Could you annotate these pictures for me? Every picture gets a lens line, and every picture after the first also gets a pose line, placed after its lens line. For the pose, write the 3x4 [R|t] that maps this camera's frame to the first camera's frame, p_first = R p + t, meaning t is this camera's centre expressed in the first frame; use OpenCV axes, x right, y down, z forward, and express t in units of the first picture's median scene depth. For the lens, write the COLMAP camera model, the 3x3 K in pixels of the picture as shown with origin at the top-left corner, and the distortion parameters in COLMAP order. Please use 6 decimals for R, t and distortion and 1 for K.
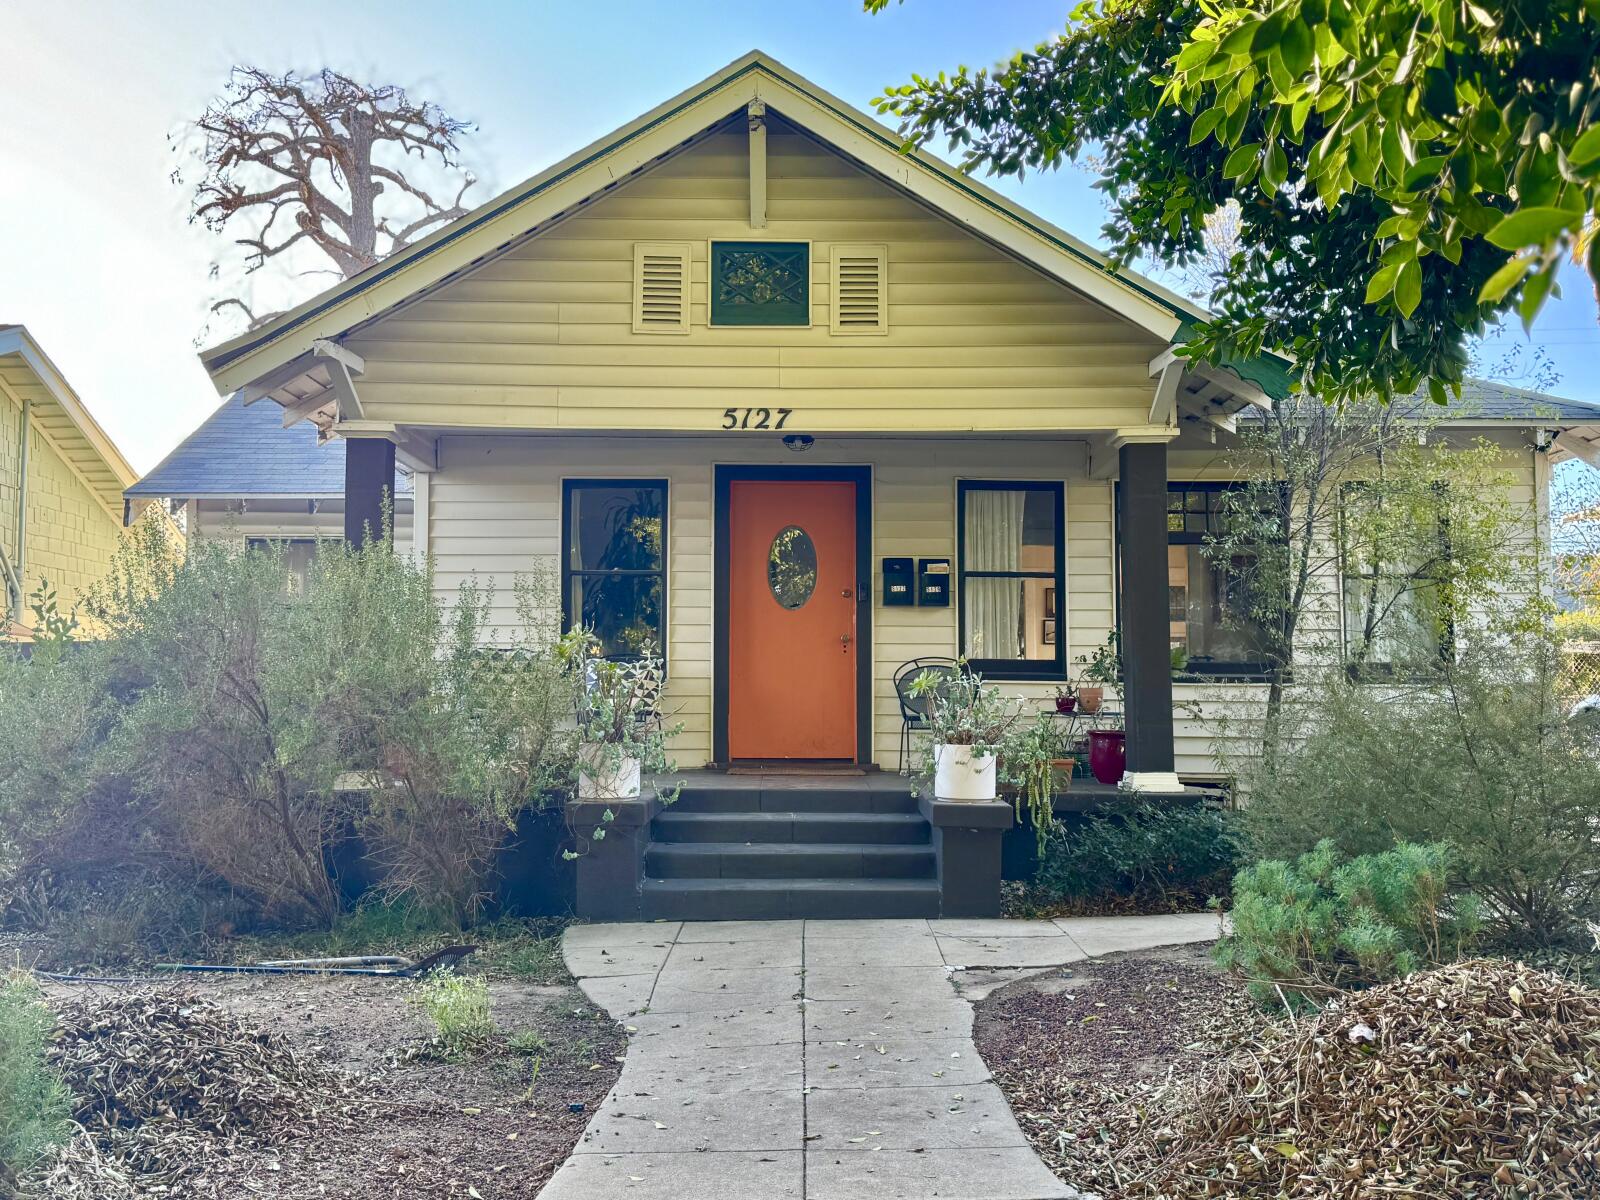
lens RADIAL K [[1489.4, 0, 800.0], [0, 1489.4, 600.0], [0, 0, 1]] dist [0.074783, -0.008701]
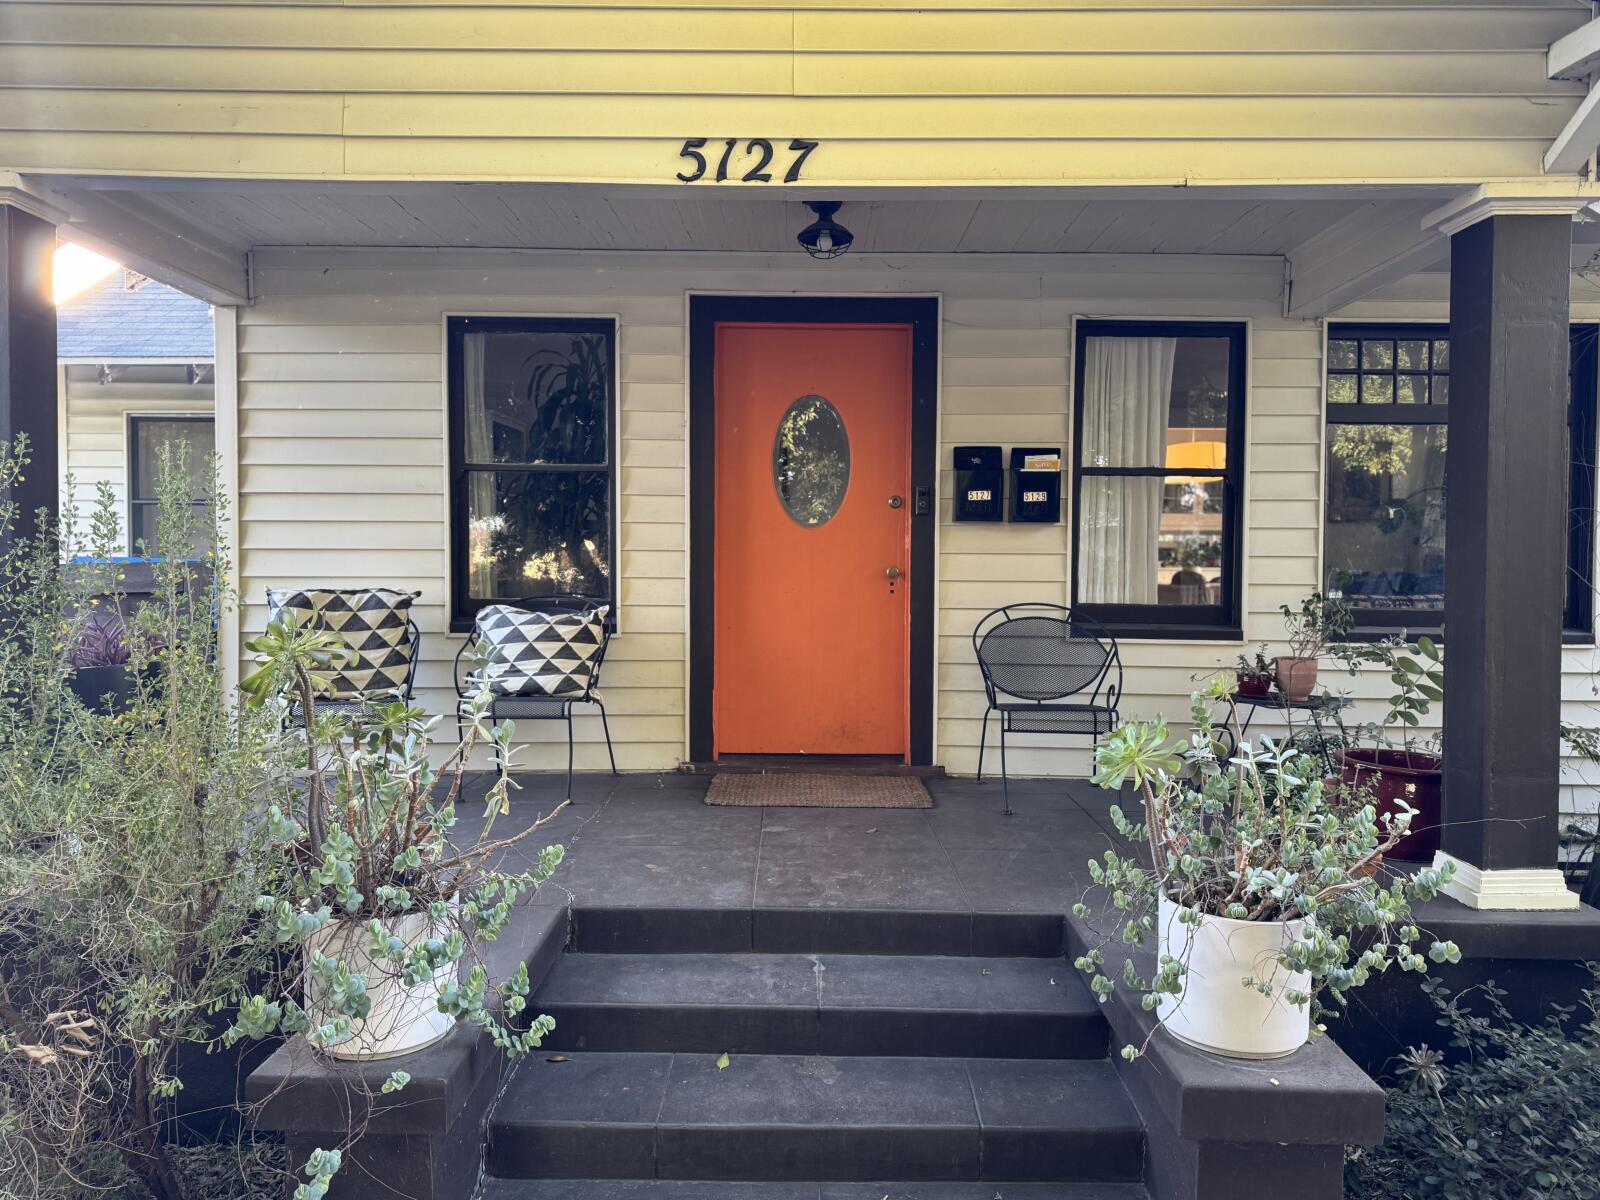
lens RADIAL K [[1143.0, 0, 800.0], [0, 1143.0, 600.0], [0, 0, 1]] dist [0.162452, -0.316166]
pose [[0.999972, 0.003585, -0.006569, -0.007000], [-0.002852, 0.994114, 0.108302, -0.016061], [0.006918, -0.108280, 0.994096, 0.507089]]
